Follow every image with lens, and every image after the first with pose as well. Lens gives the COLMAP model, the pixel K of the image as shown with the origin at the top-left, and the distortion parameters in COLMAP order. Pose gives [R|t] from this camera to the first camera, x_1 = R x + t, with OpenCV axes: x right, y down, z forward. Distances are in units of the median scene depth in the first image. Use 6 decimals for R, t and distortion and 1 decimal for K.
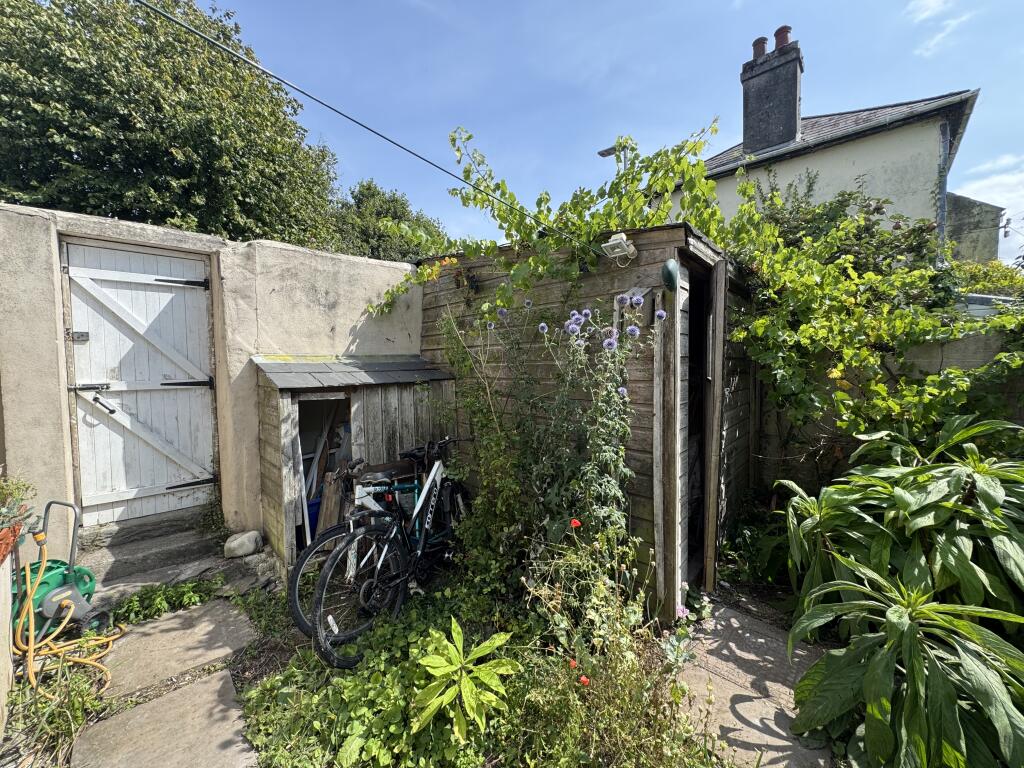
lens RADIAL K [[414.1, 0, 518.2], [0, 414.1, 378.6], [0, 0, 1]] dist [0.000214, -0.000051]
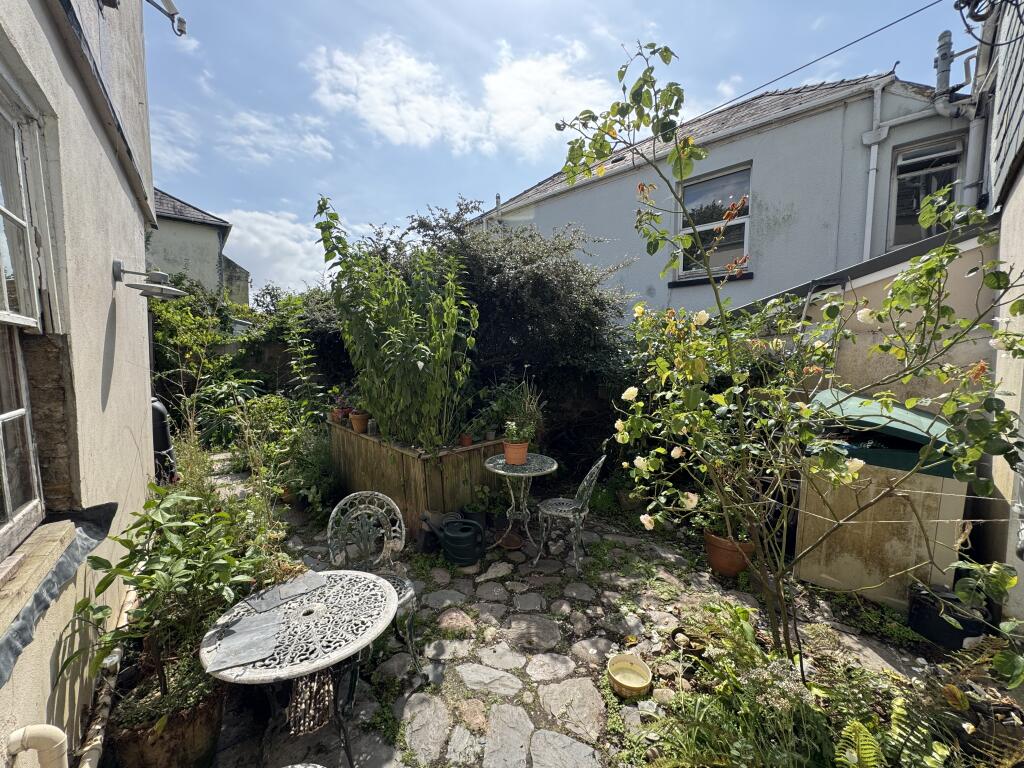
lens RADIAL K [[414.1, 0, 517.5], [0, 414.1, 382.9], [0, 0, 1]] dist [0.000214, -0.000051]
pose [[0.170363, -0.059761, 0.983568, -1.538022], [0.023864, 0.998117, 0.056511, 0.065555], [-0.985092, 0.013845, 0.171469, -1.564246]]
